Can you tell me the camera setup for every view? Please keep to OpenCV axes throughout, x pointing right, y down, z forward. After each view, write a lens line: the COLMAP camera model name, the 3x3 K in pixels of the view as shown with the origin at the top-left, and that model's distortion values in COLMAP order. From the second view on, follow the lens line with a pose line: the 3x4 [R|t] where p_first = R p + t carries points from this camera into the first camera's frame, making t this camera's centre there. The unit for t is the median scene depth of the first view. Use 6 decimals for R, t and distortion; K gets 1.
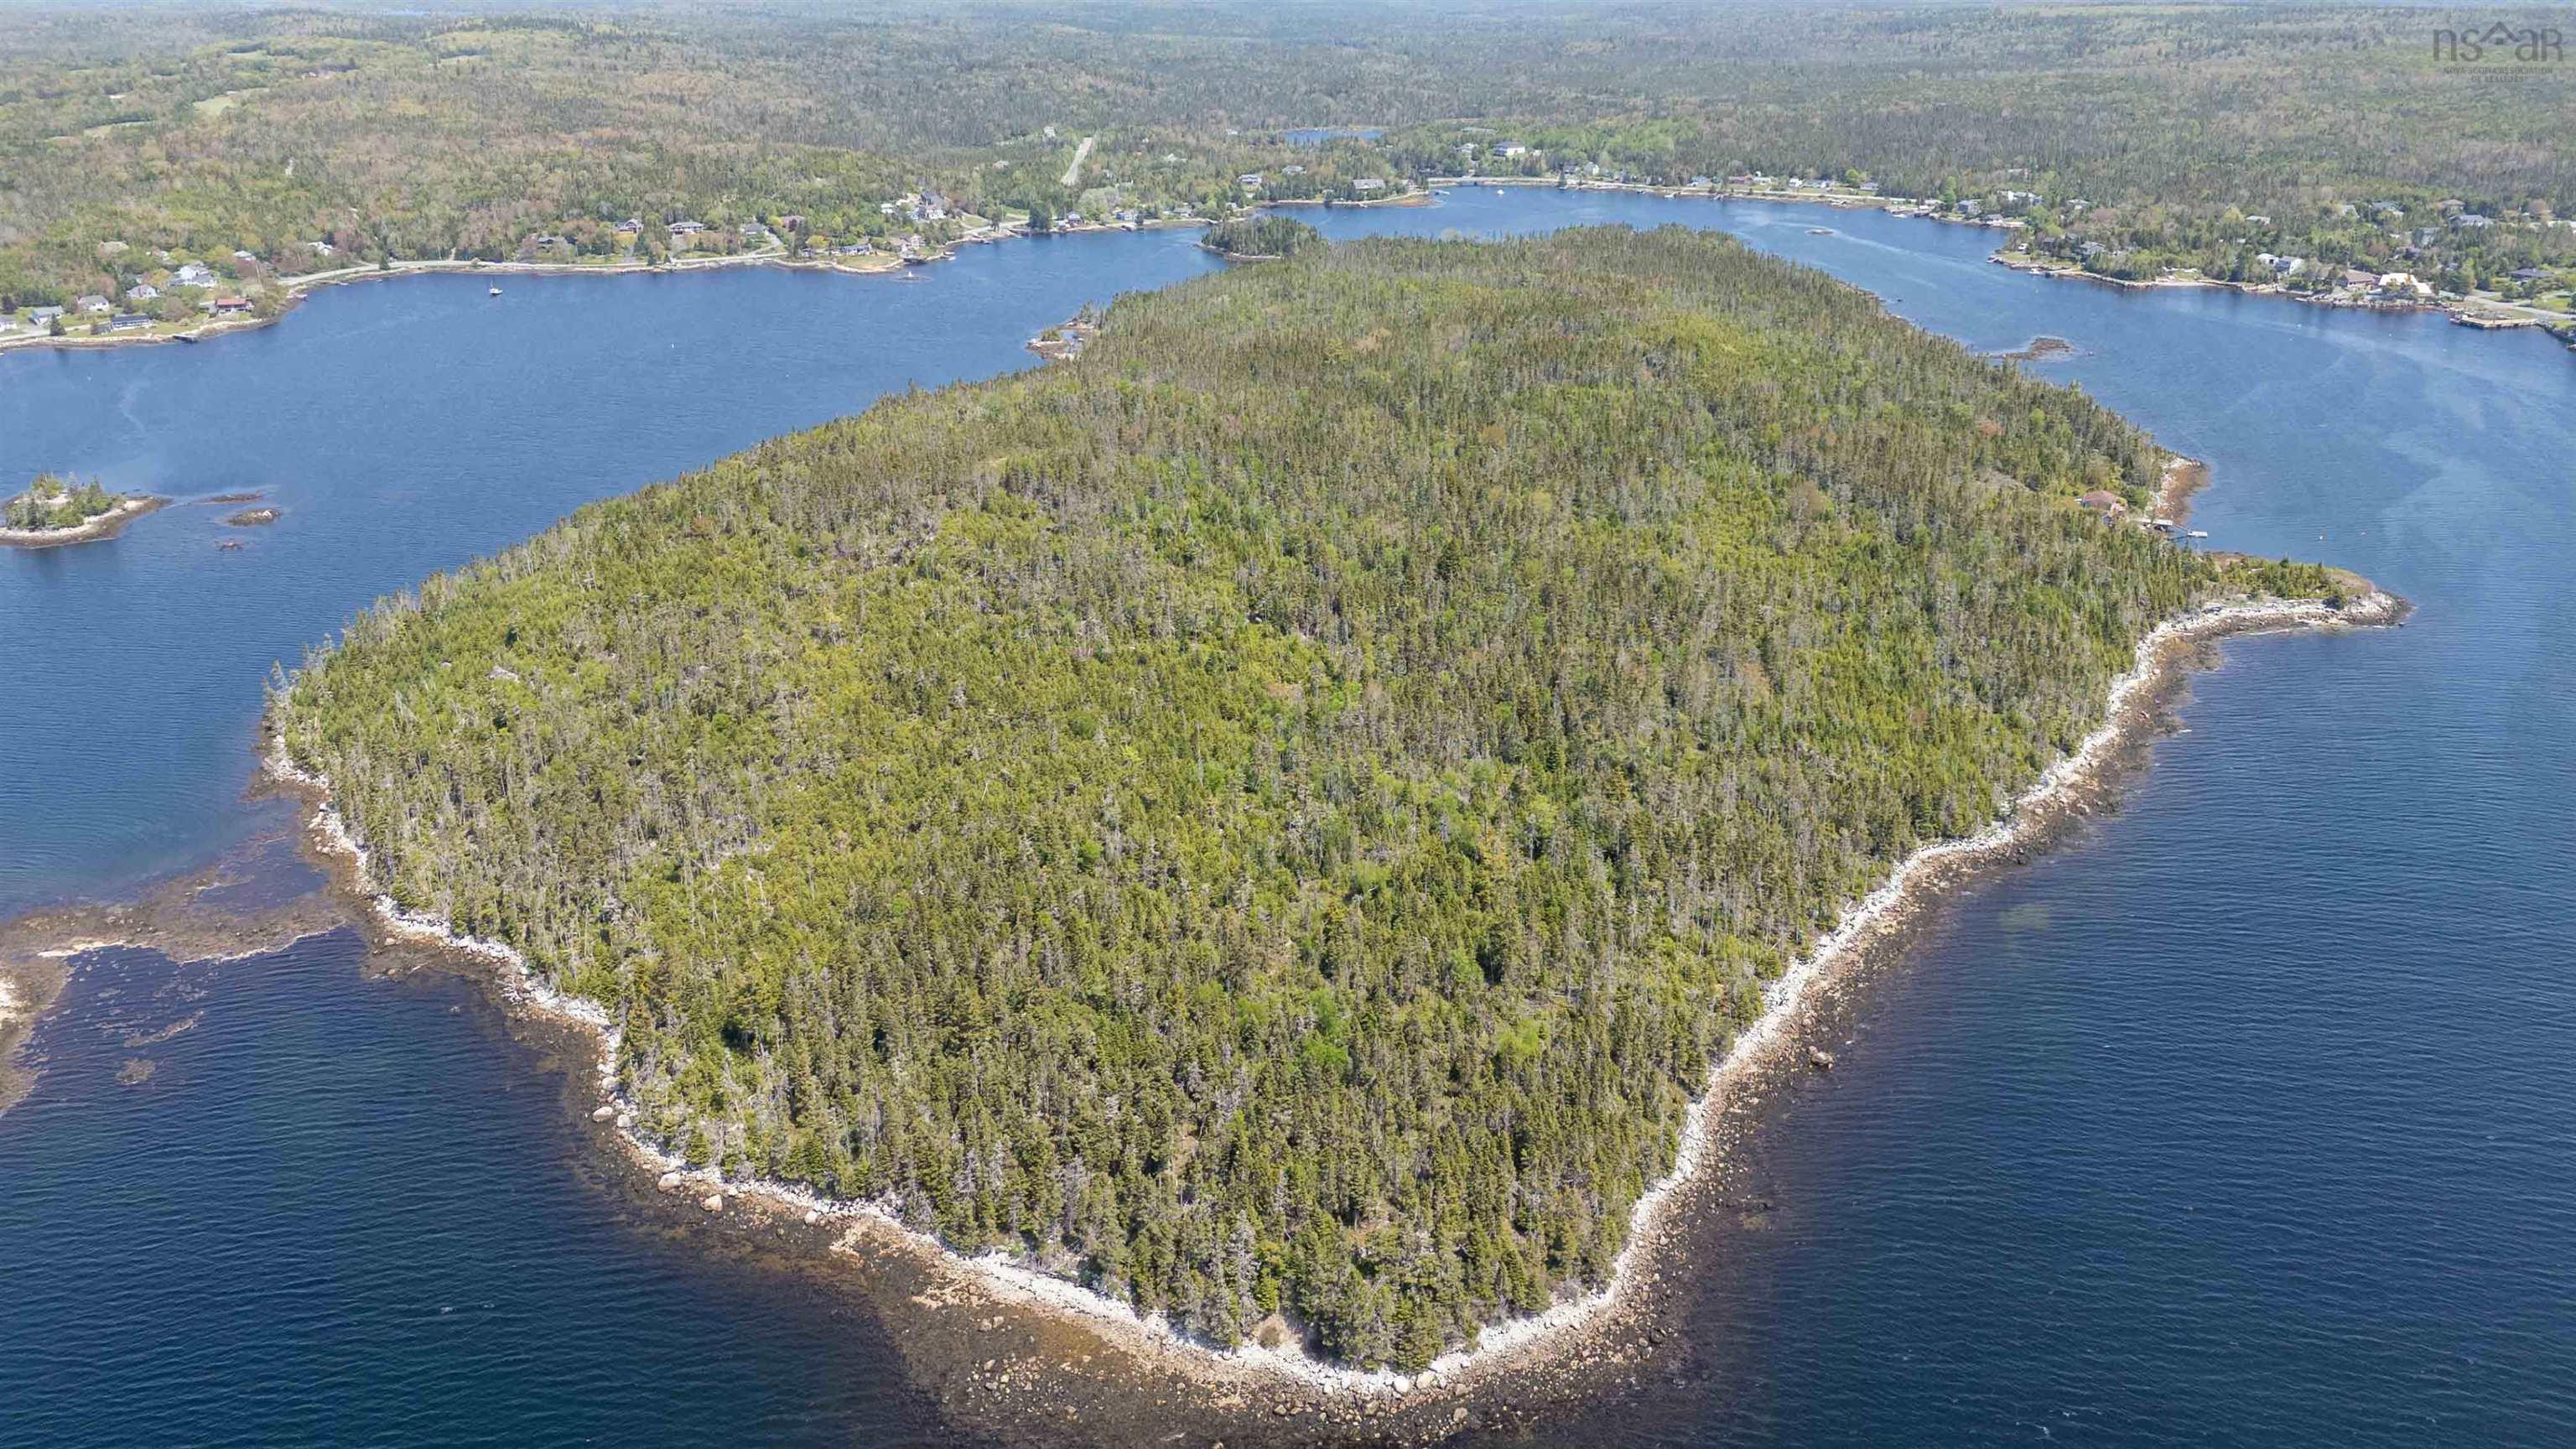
lens RADIAL K [[1888.4, 0, 1288.0], [0, 1888.4, 724.5], [0, 0, 1]] dist [0.074410, -0.057994]
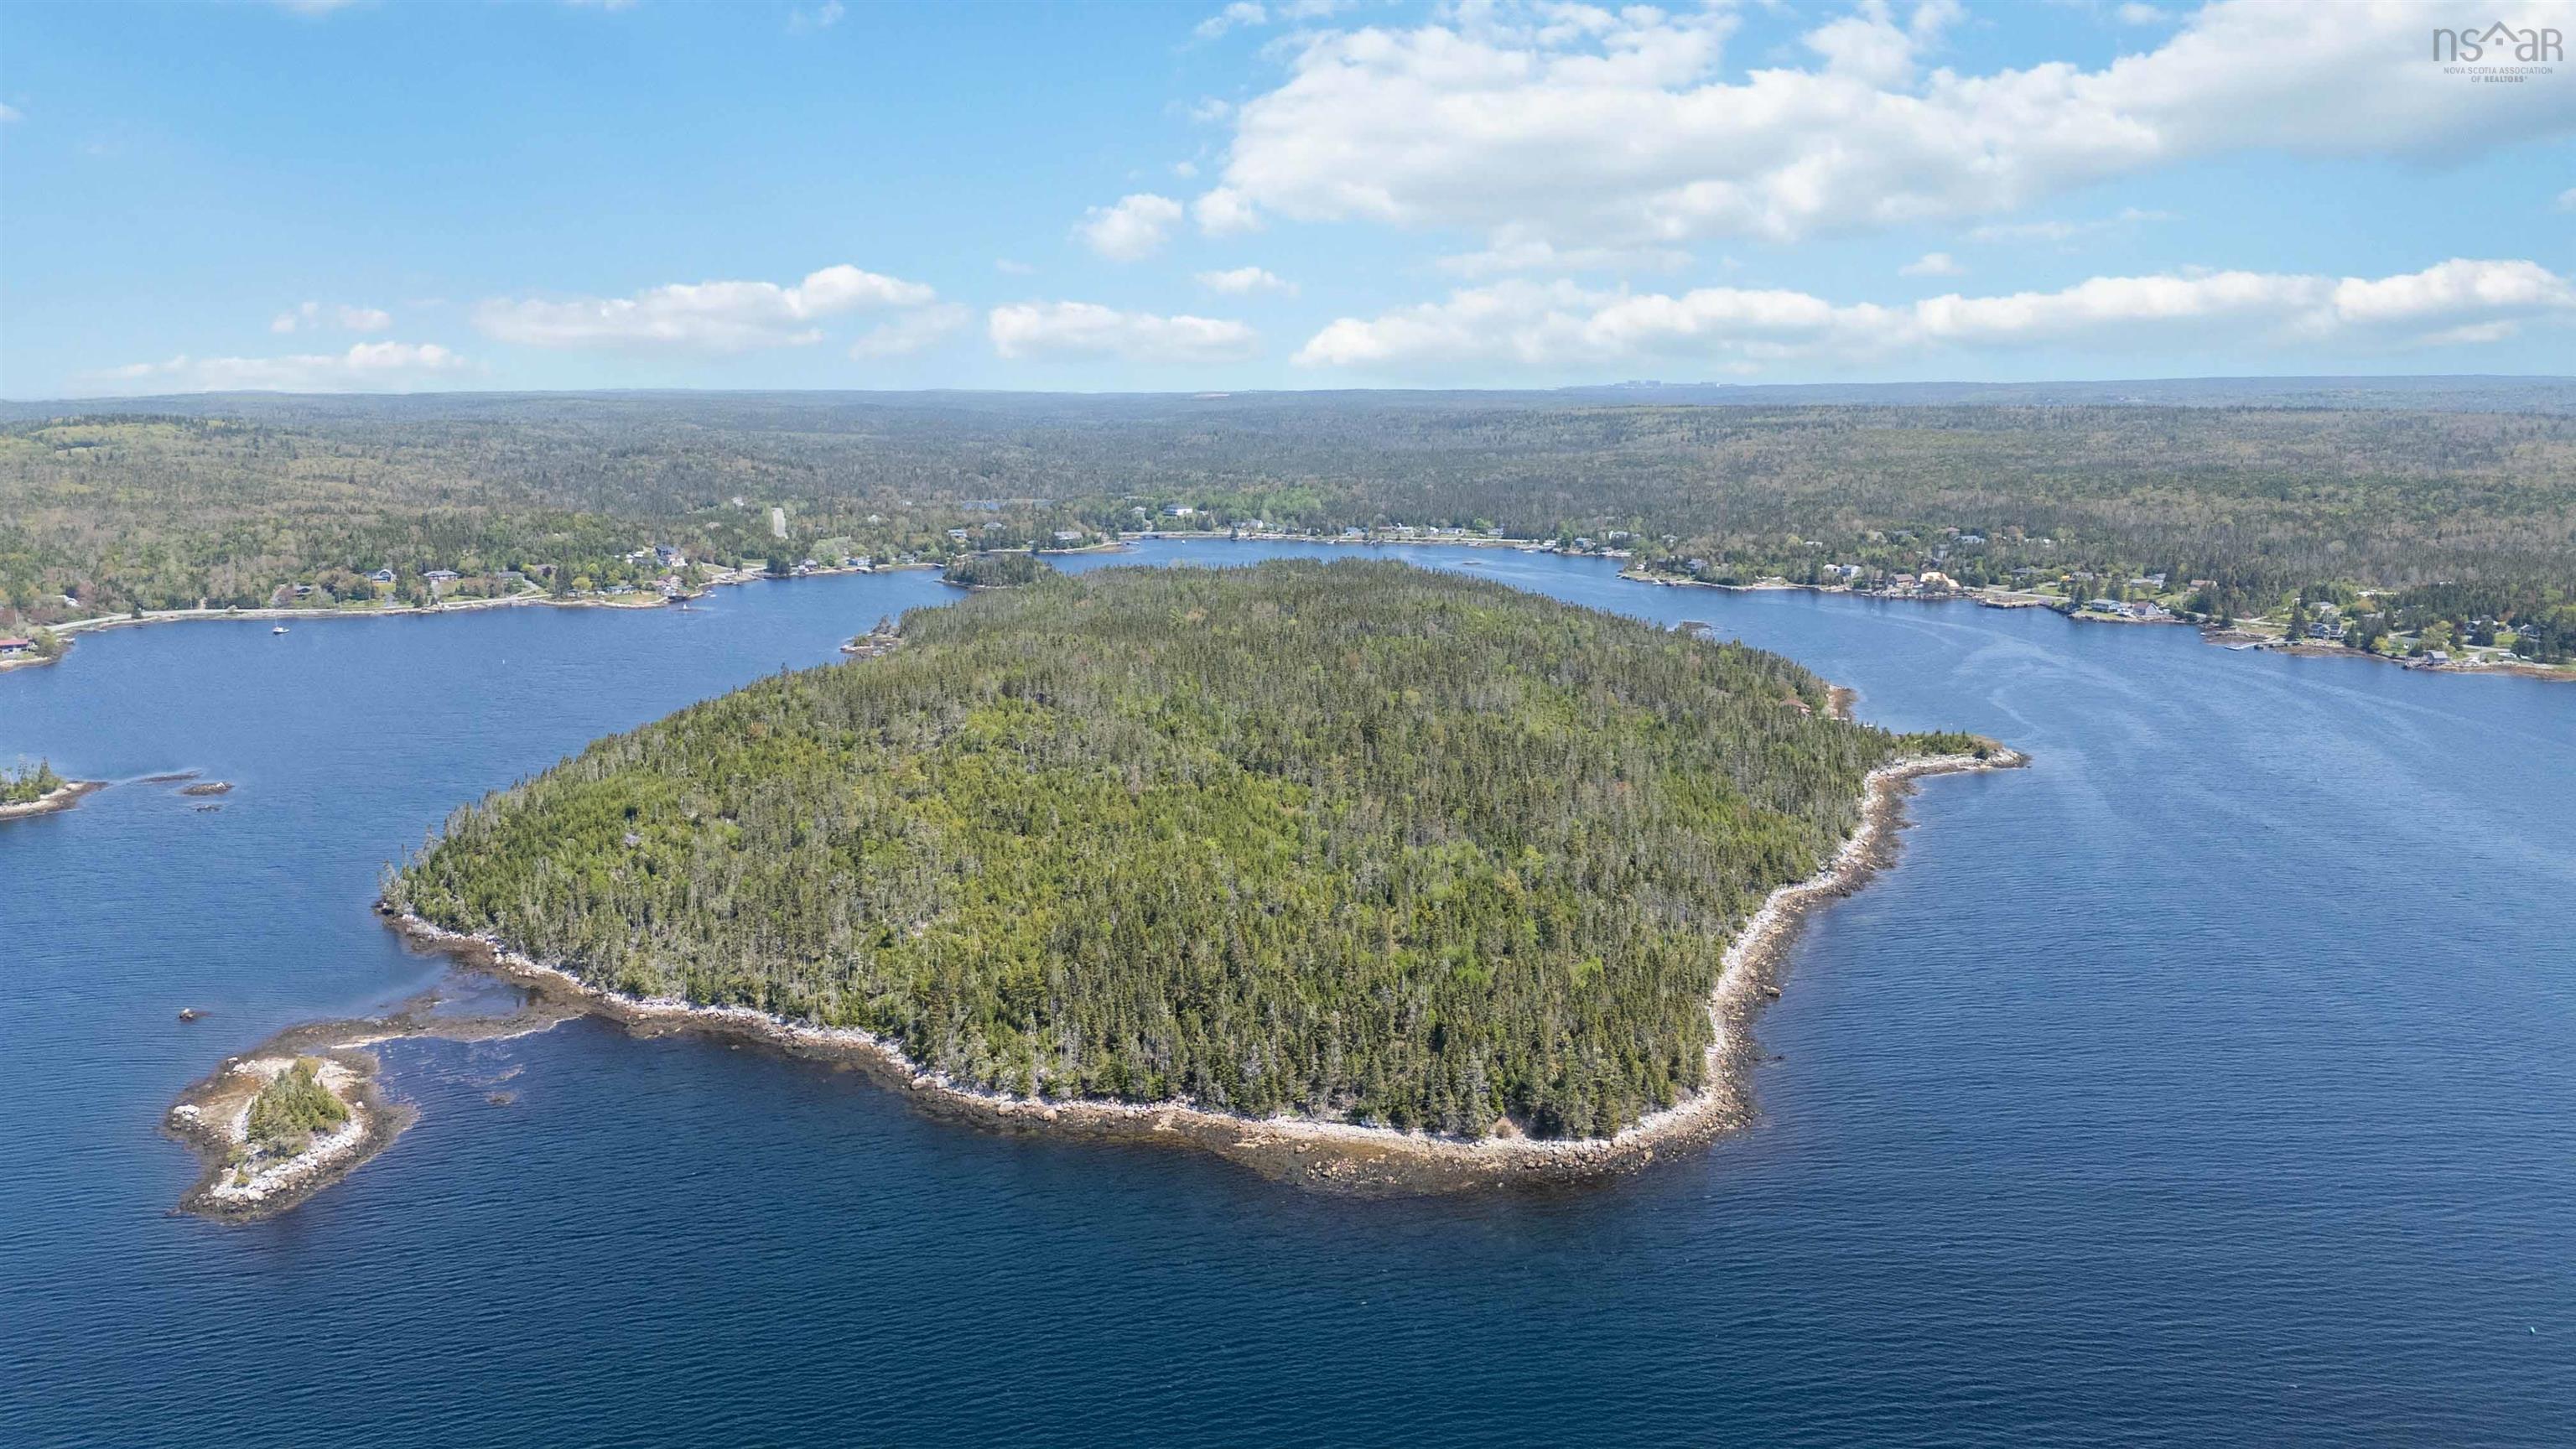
lens RADIAL K [[1871.2, 0, 1291.0], [0, 1871.2, 795.1], [0, 0, 1]] dist [0.099822, -0.106275]
pose [[0.975524, -0.048406, 0.214499, -0.261717], [0.082665, 0.984646, -0.153749, 0.158863], [-0.203763, 0.167717, 0.964547, -0.214086]]
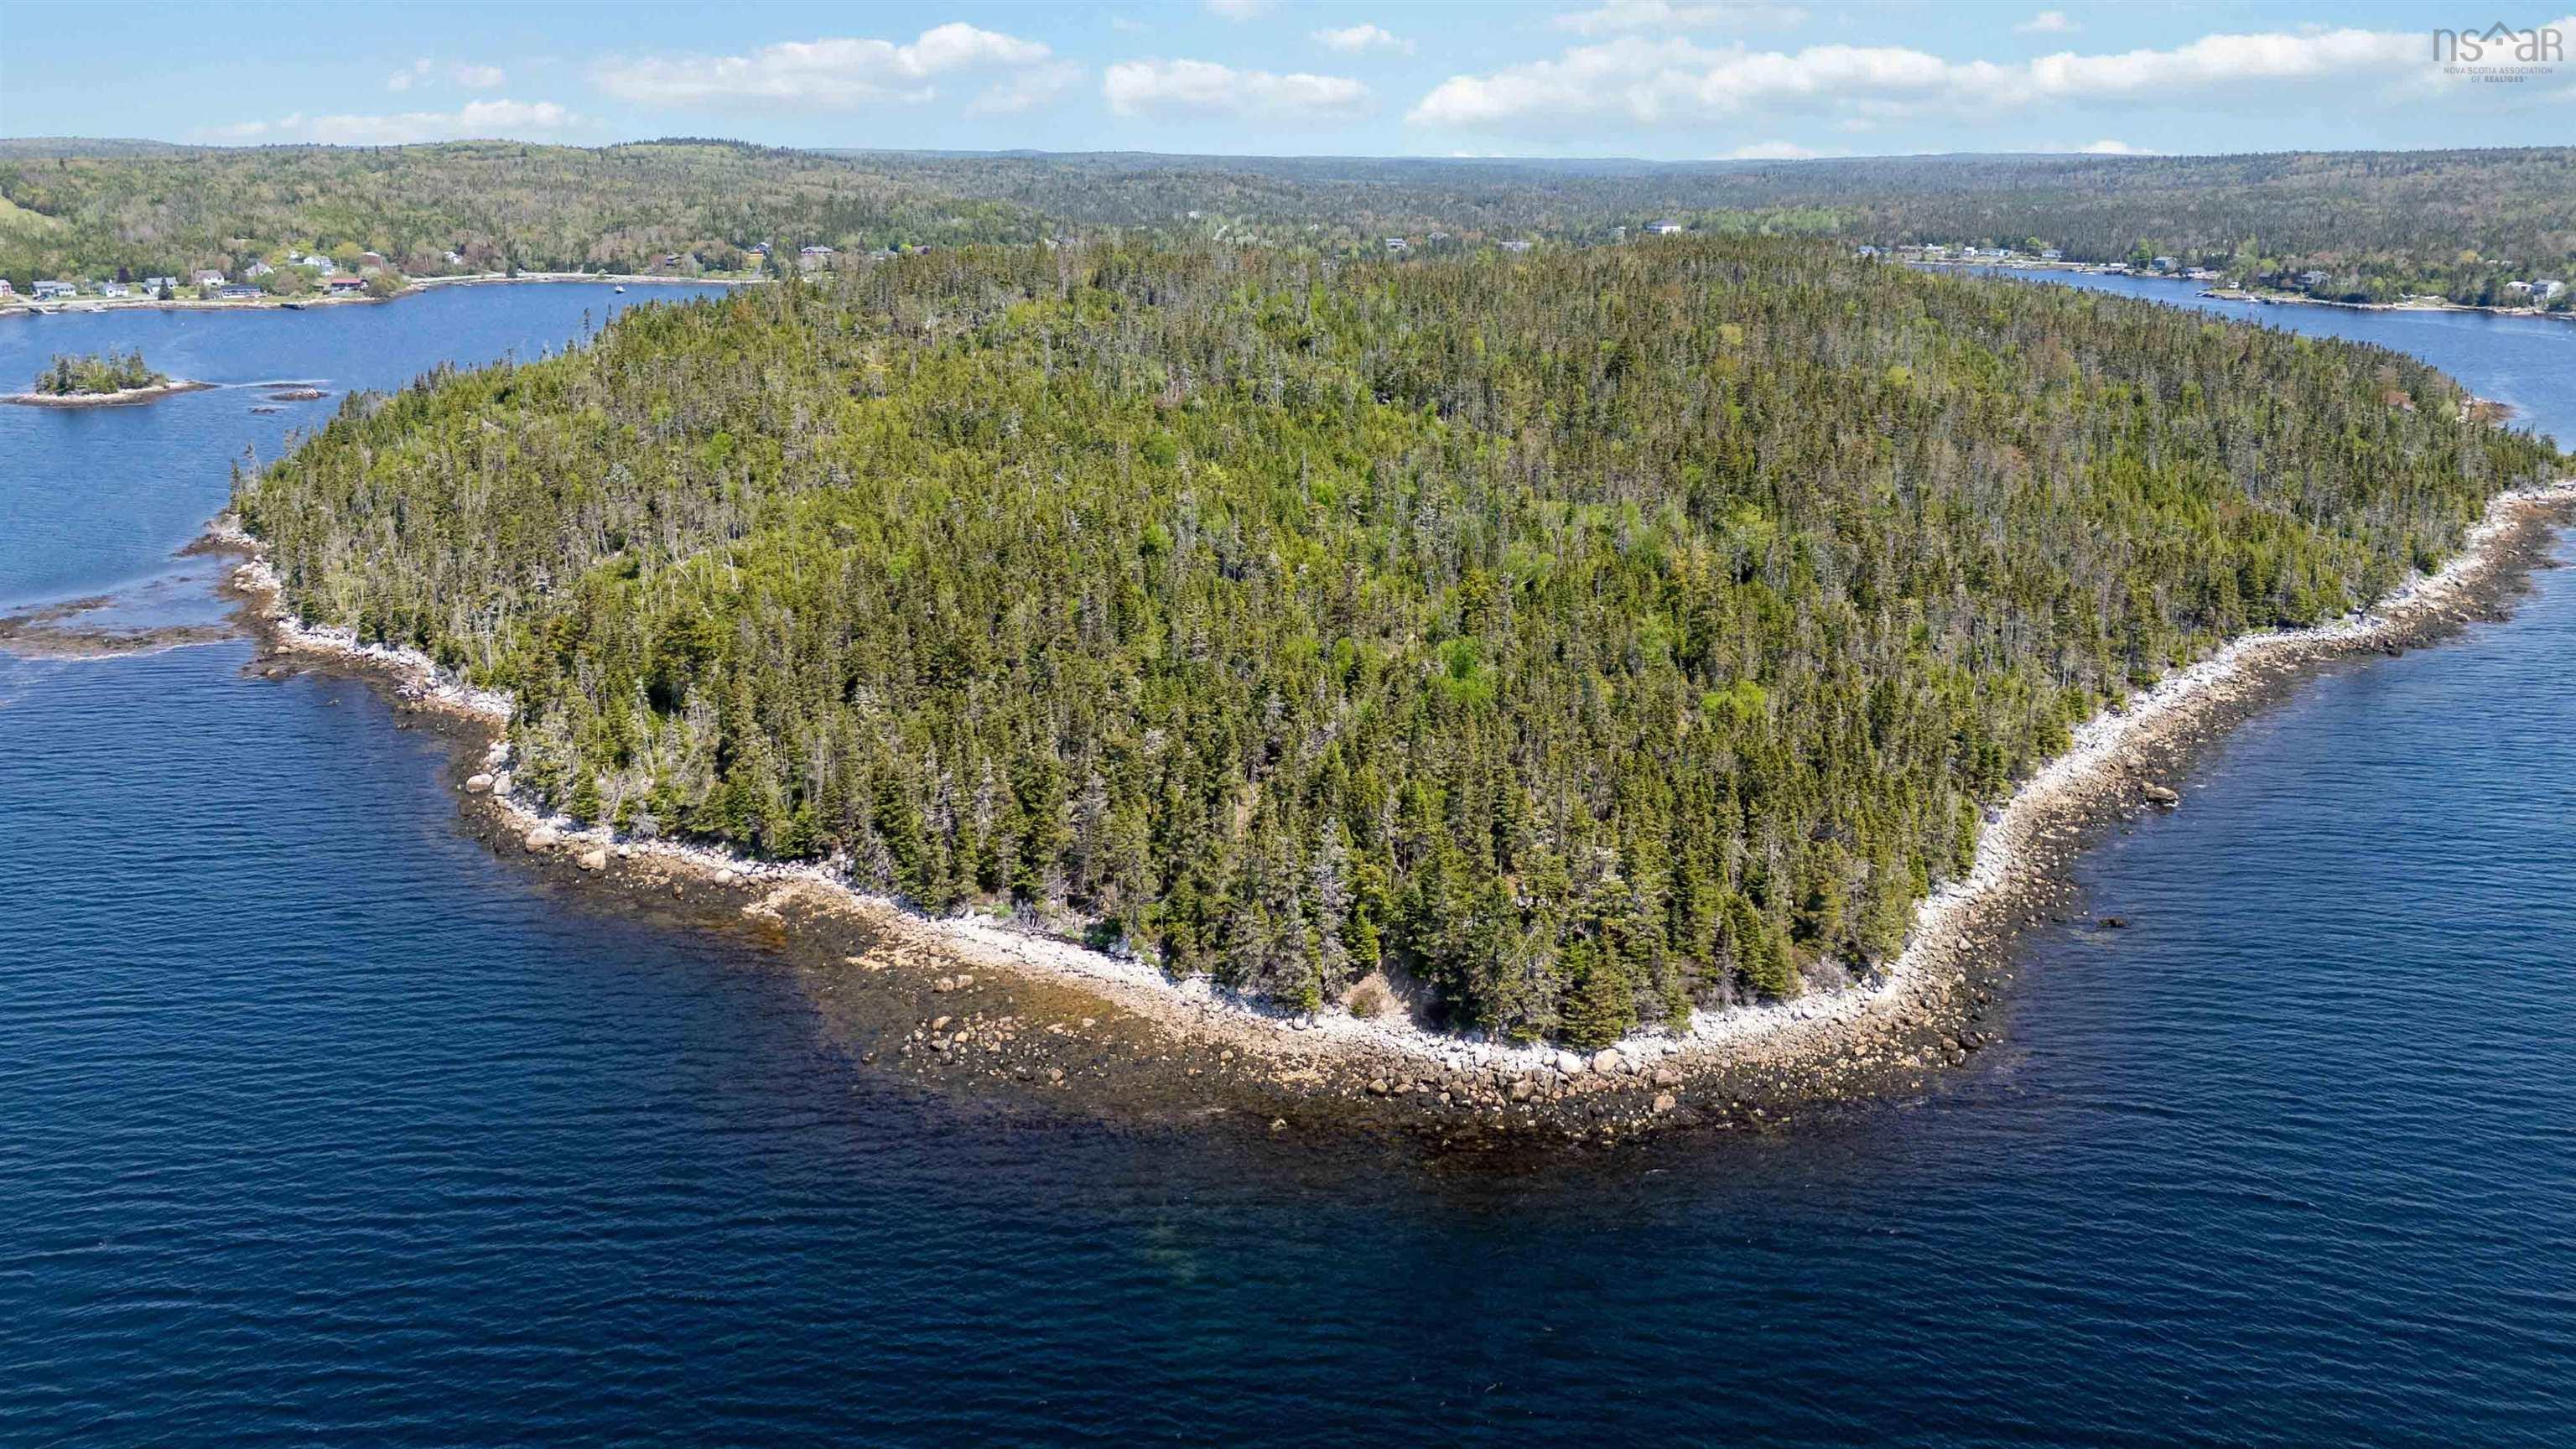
lens RADIAL K [[1888.4, 0, 1288.0], [0, 1888.4, 724.5], [0, 0, 1]] dist [0.074410, -0.057994]
pose [[0.997073, 0.029815, -0.070404, 0.003760], [-0.035887, 0.995595, -0.086619, 0.162687], [0.067511, 0.088892, 0.993751, 0.196155]]
